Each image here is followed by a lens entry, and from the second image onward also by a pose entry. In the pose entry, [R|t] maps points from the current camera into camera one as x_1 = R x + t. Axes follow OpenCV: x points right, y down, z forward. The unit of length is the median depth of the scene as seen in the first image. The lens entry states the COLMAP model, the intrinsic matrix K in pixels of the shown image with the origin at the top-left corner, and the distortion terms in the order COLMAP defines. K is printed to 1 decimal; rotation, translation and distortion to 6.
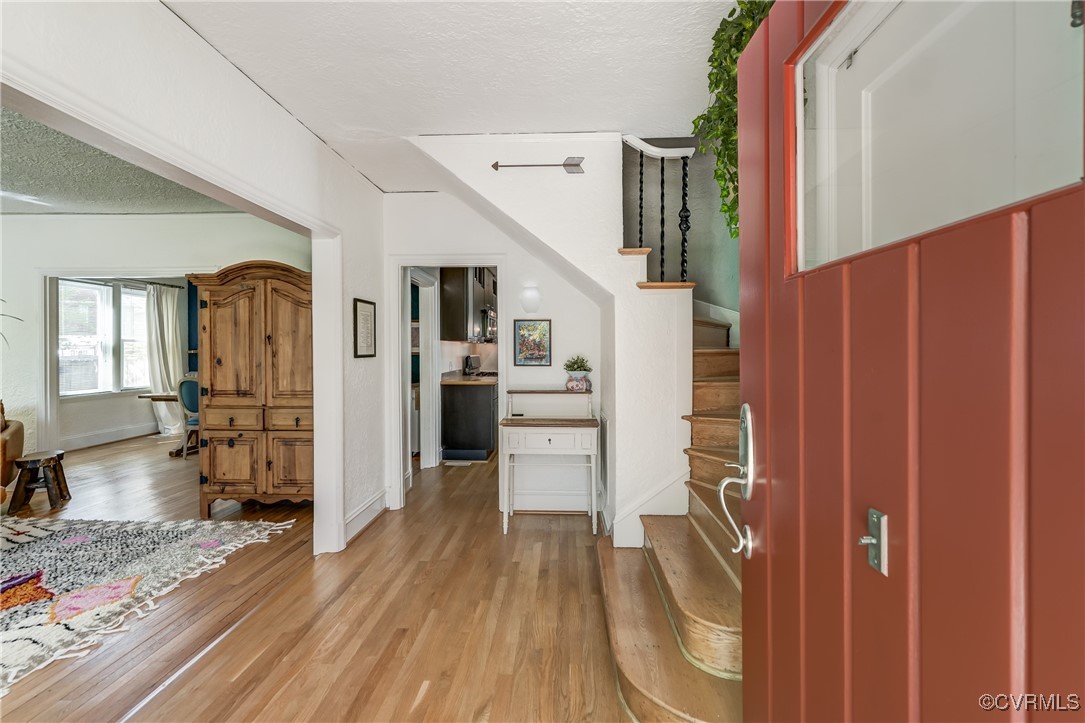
lens RADIAL K [[512.0, 0, 542.6], [0, 512.0, 357.3], [0, 0, 1]] dist [-0.000640, -0.000206]
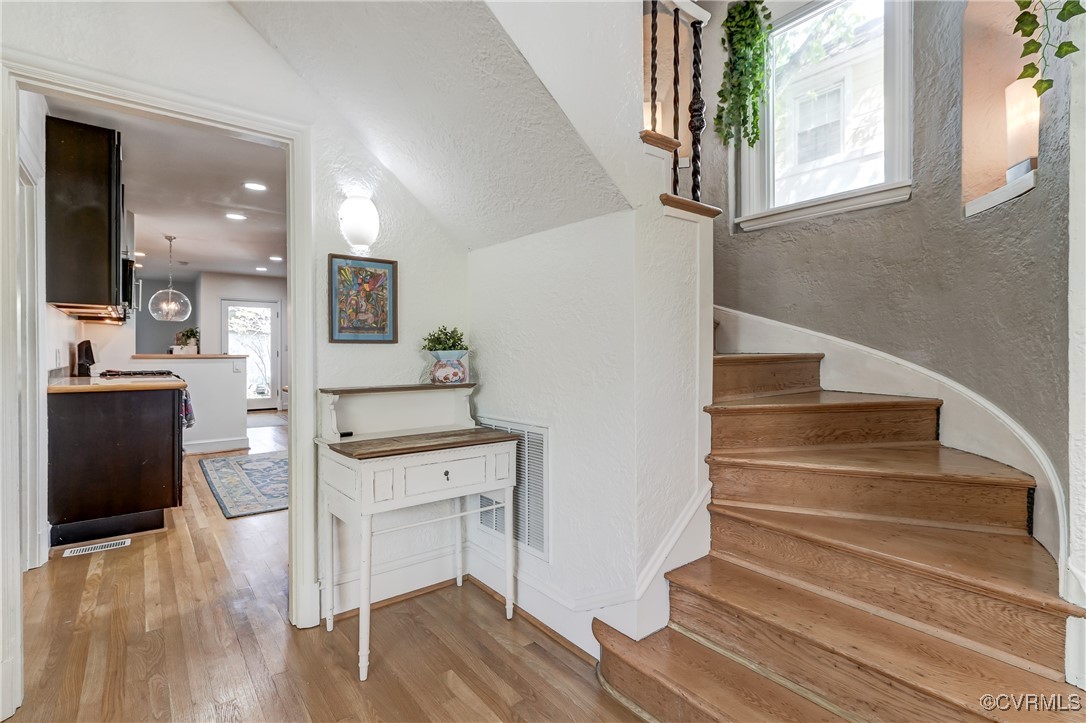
lens RADIAL K [[512.4, 0, 543.5], [0, 512.4, 353.4], [0, 0, 1]] dist [-0.000640, -0.000206]
pose [[0.750694, -0.000610, 0.660650, -0.241822], [0.009281, 0.999911, -0.009623, 0.036206], [-0.660585, 0.013355, 0.750632, 0.469887]]
